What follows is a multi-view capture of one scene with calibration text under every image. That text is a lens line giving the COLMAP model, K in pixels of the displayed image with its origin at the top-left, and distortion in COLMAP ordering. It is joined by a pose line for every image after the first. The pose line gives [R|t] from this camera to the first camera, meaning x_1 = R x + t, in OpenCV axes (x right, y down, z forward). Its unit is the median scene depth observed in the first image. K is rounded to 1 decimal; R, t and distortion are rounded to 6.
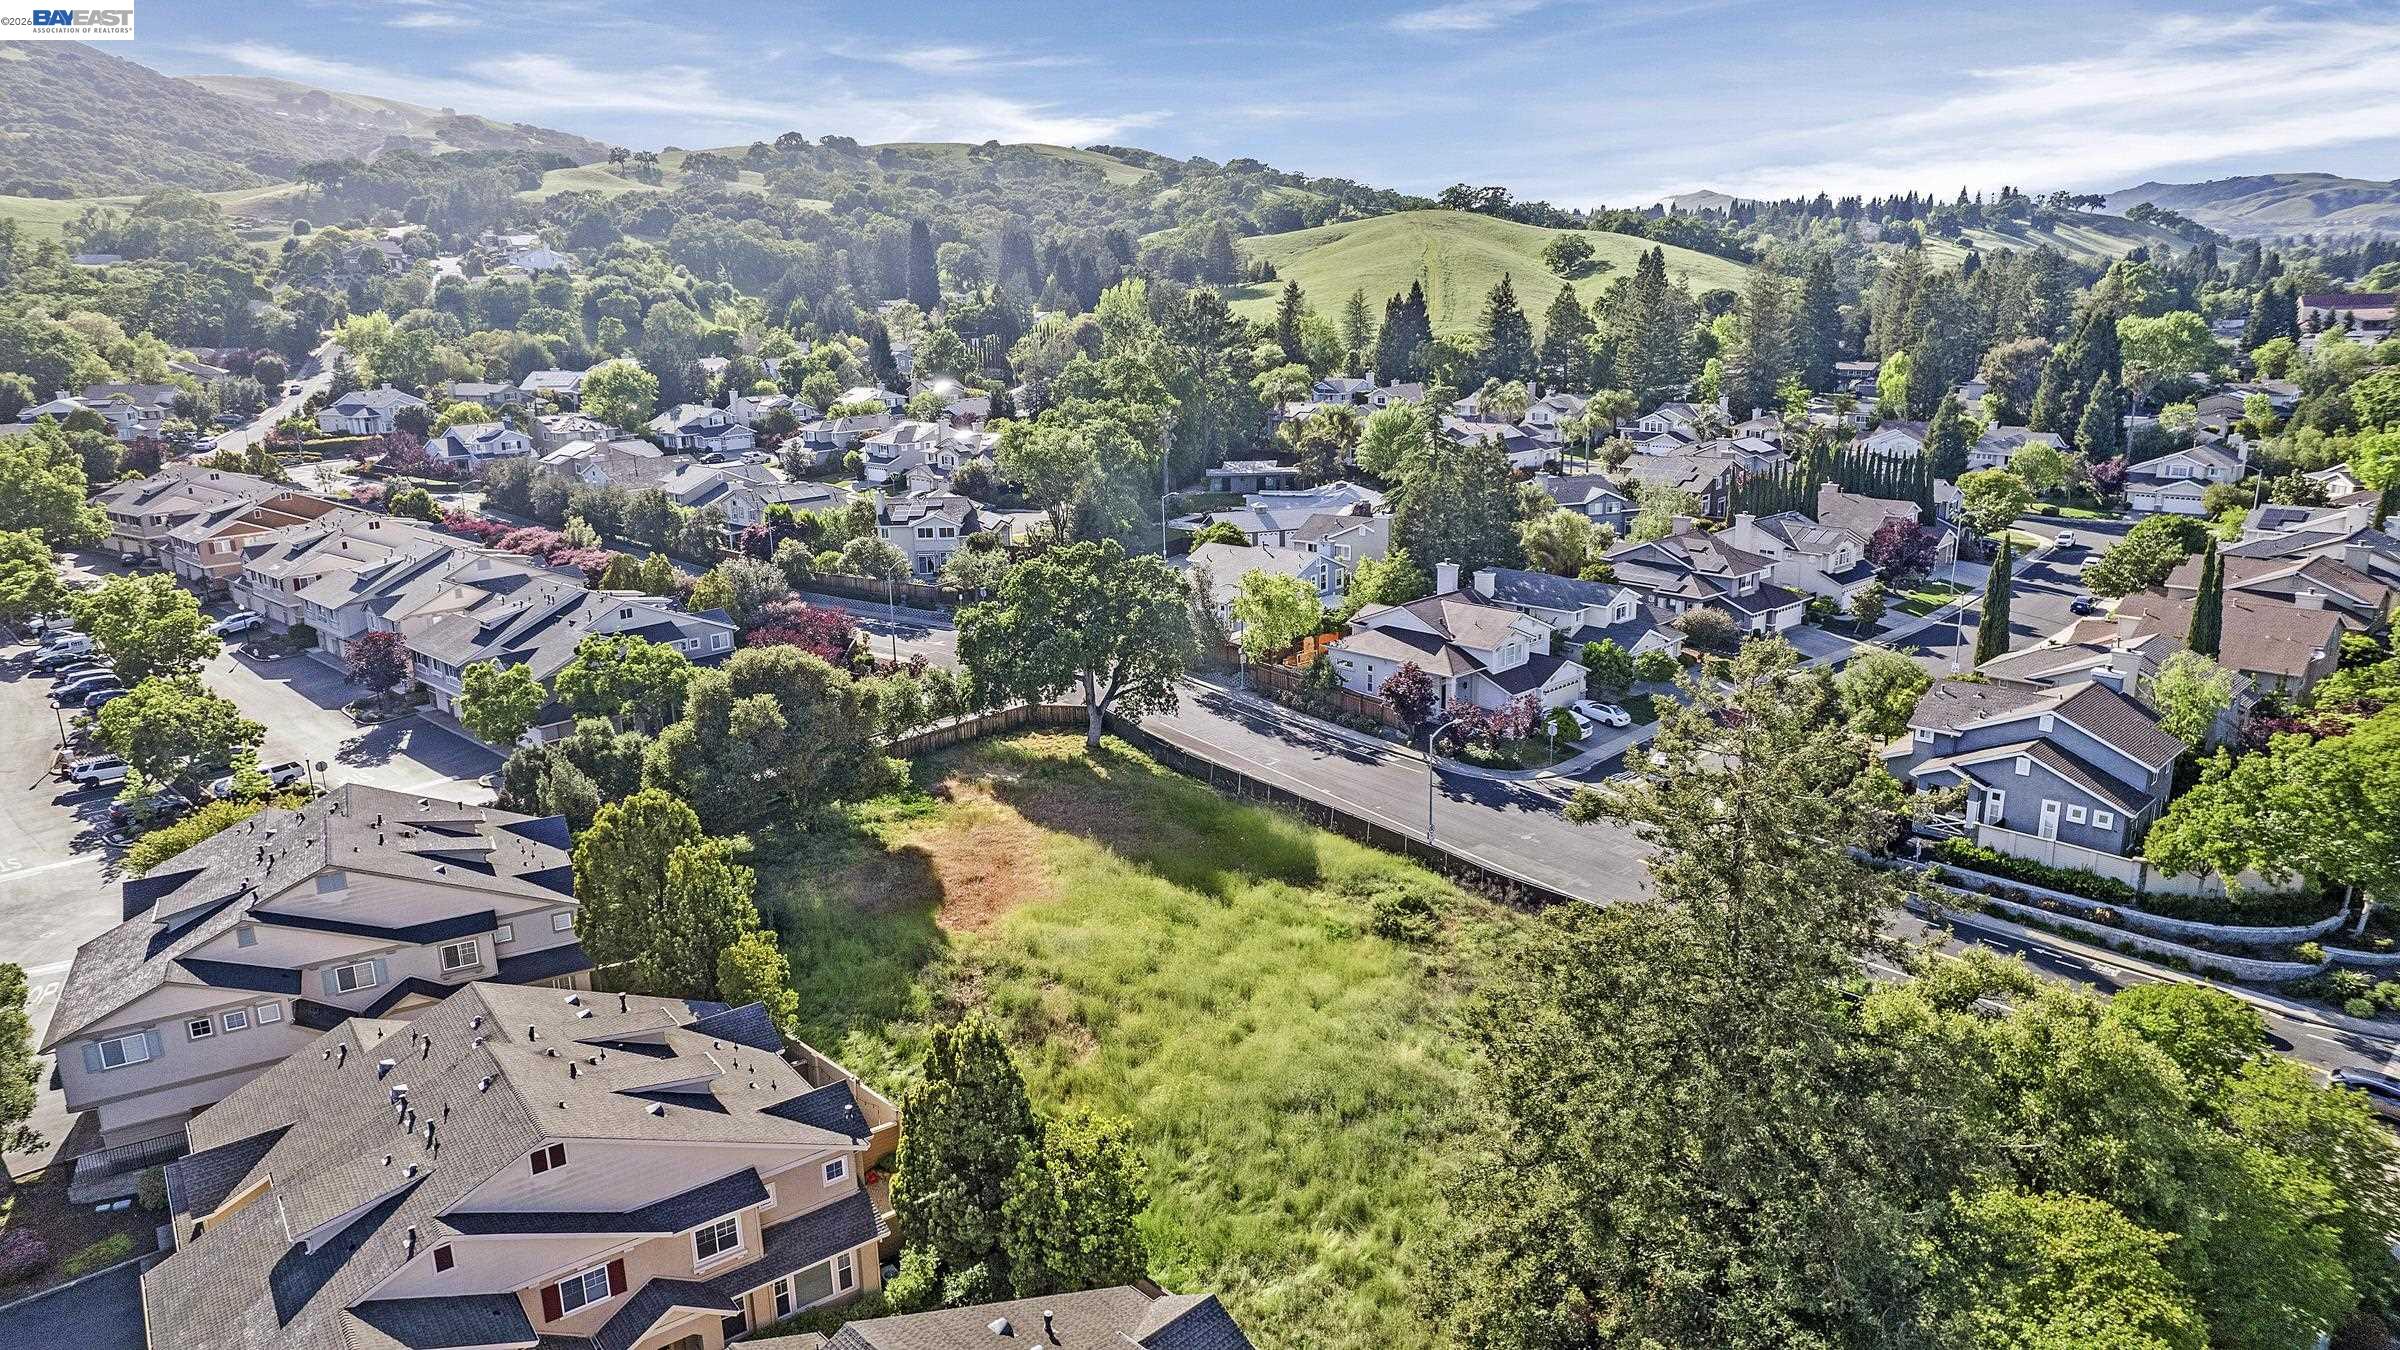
lens RADIAL K [[1530.4, 0, 1201.8], [0, 1530.4, 667.6], [0, 0, 1]] dist [-0.058307, 0.083721]
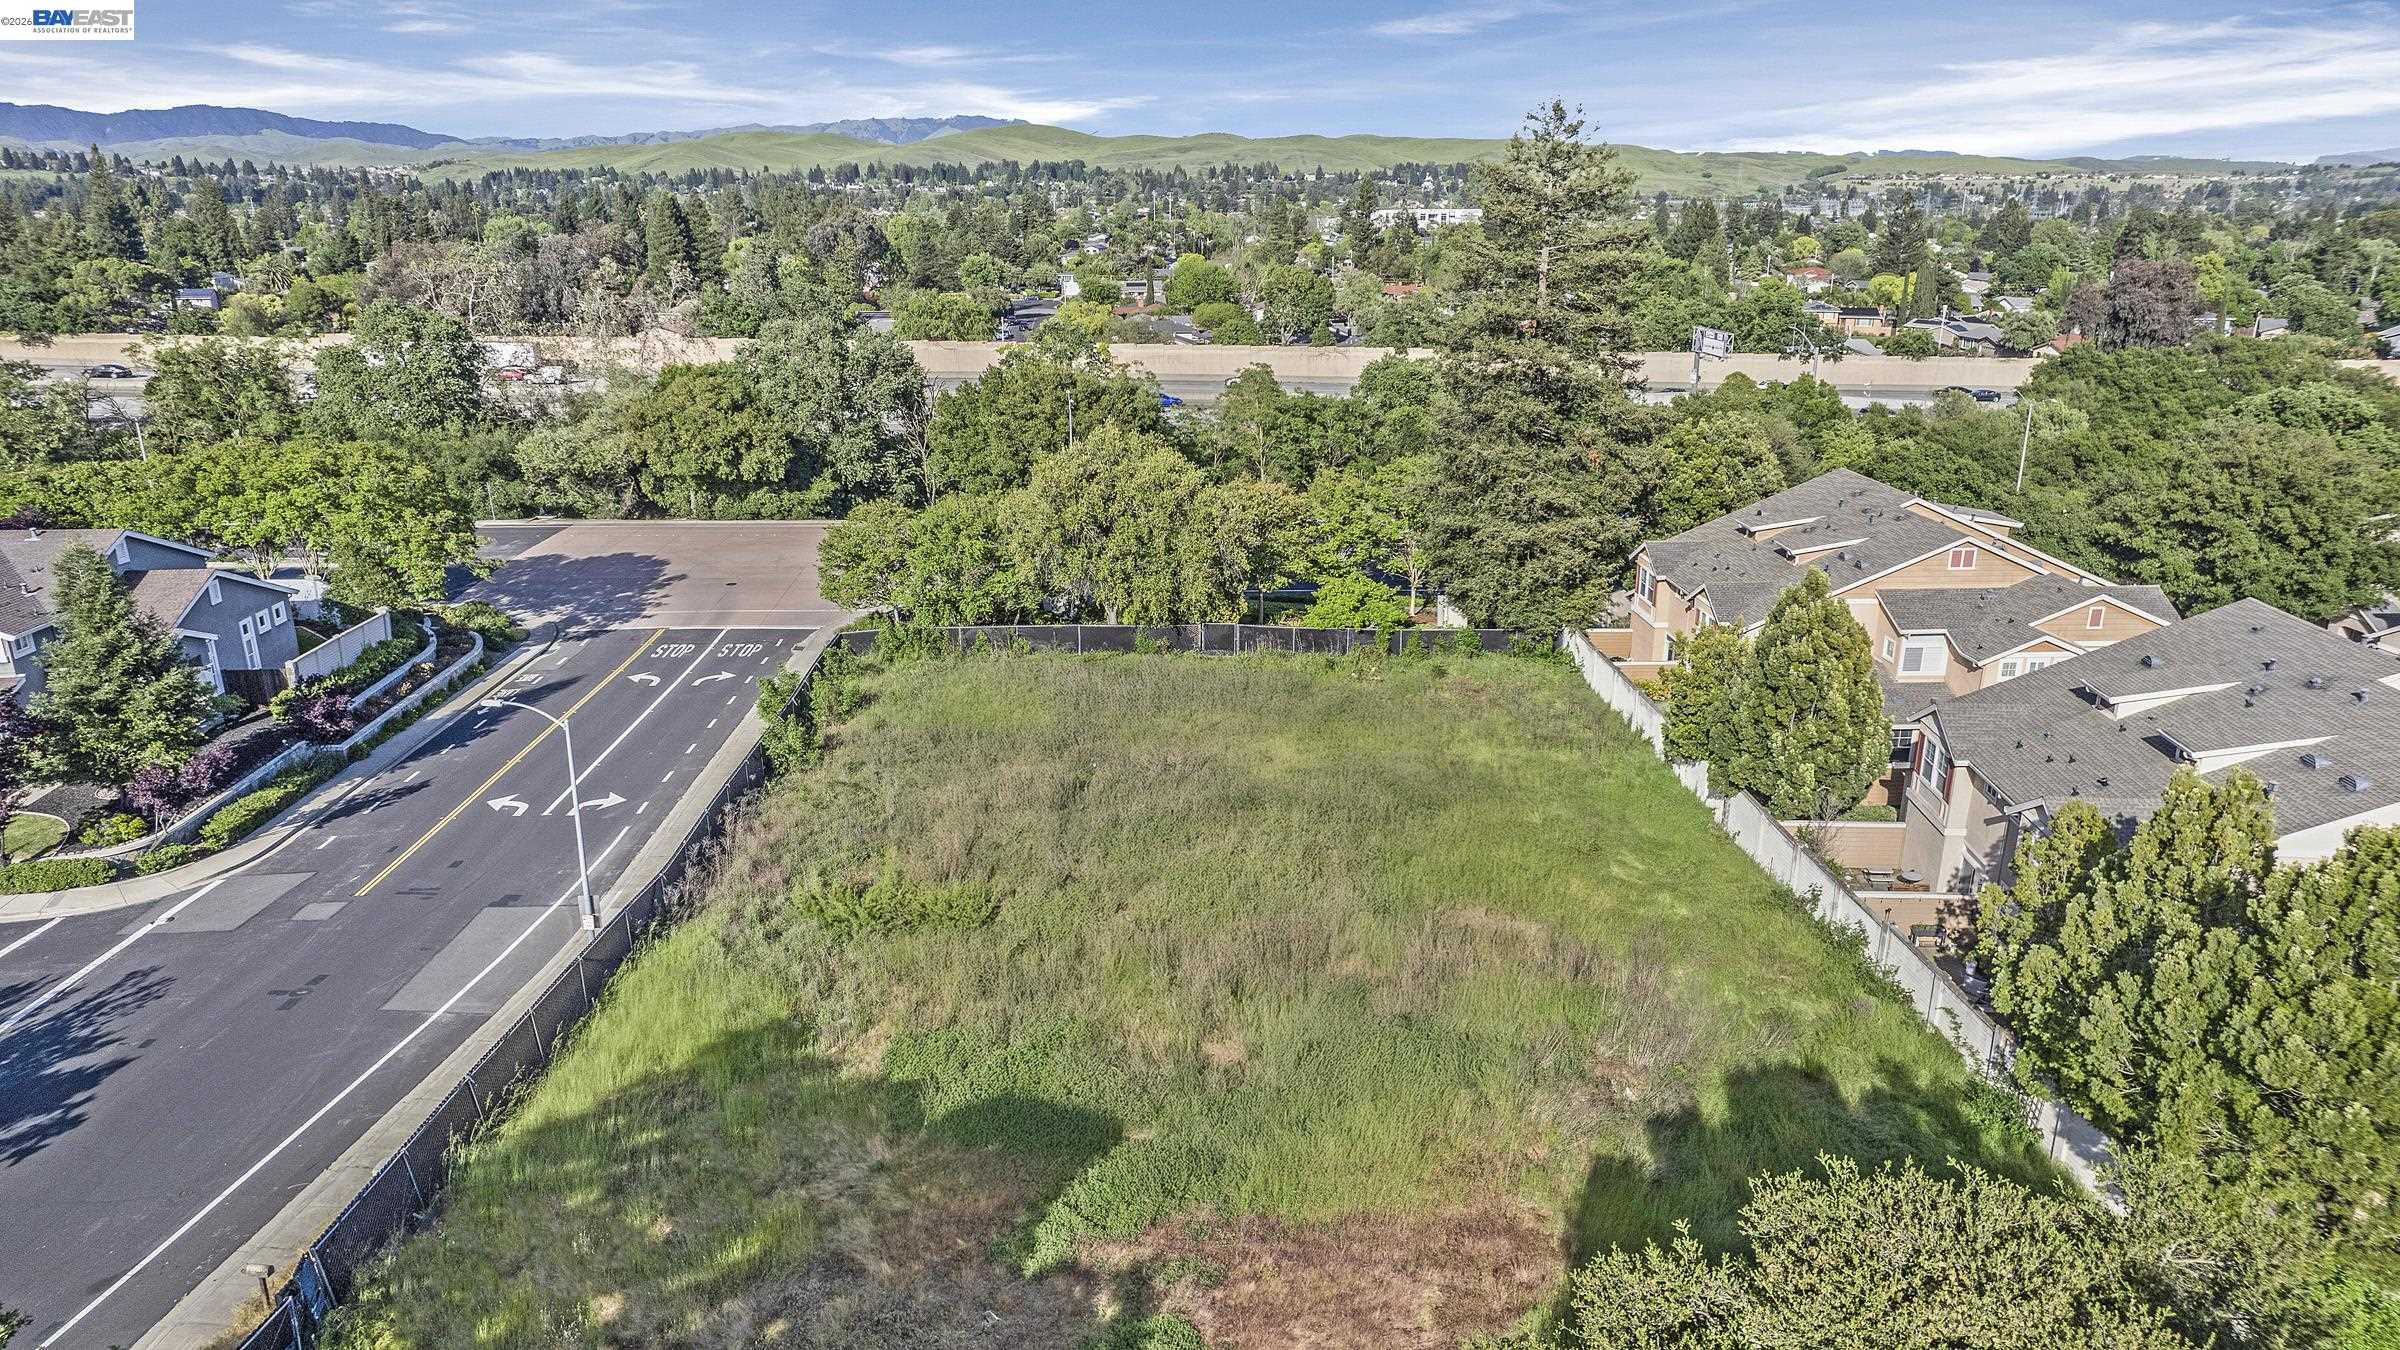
lens RADIAL K [[1530.4, 0, 1201.8], [0, 1530.4, 667.6], [0, 0, 1]] dist [-0.058307, 0.083721]
pose [[-0.745736, -0.182109, 0.640870, -0.272558], [0.176983, 0.873209, 0.454074, -0.135702], [-0.642304, 0.452042, -0.618953, 0.999267]]
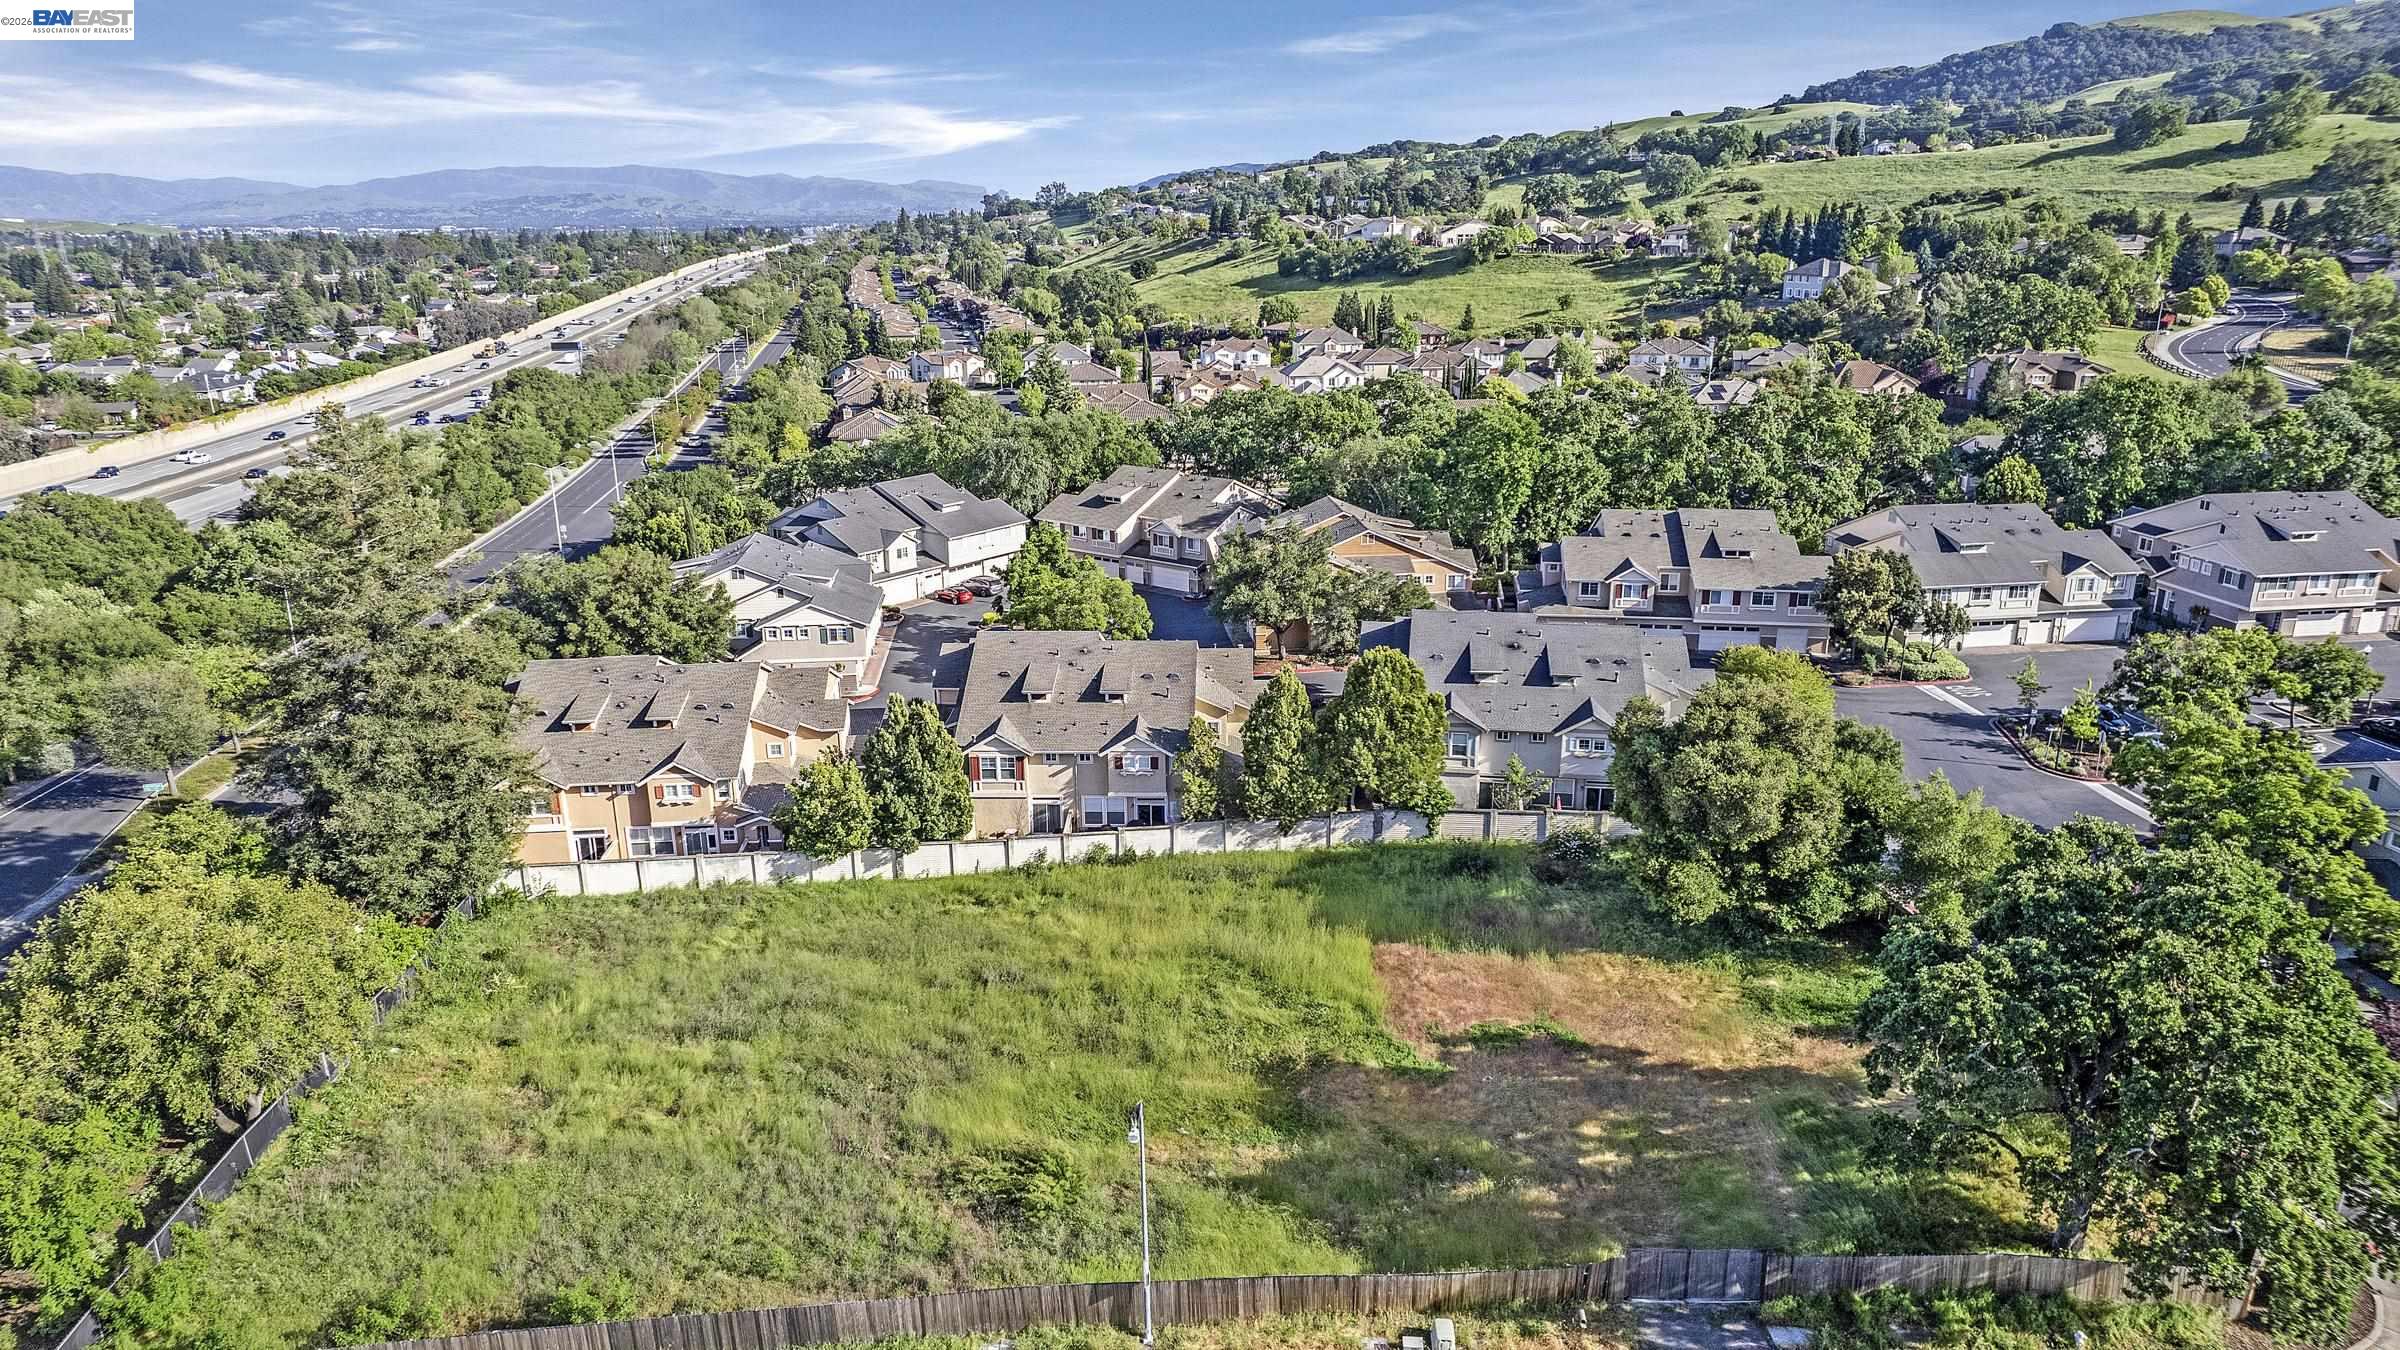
lens RADIAL K [[1530.4, 0, 1201.8], [0, 1530.4, 667.6], [0, 0, 1]] dist [-0.058307, 0.083721]
pose [[-0.619321, 0.249475, -0.744448, 0.431978], [-0.171510, 0.882289, 0.438350, -0.291662], [0.766176, 0.399160, -0.503633, 1.054880]]
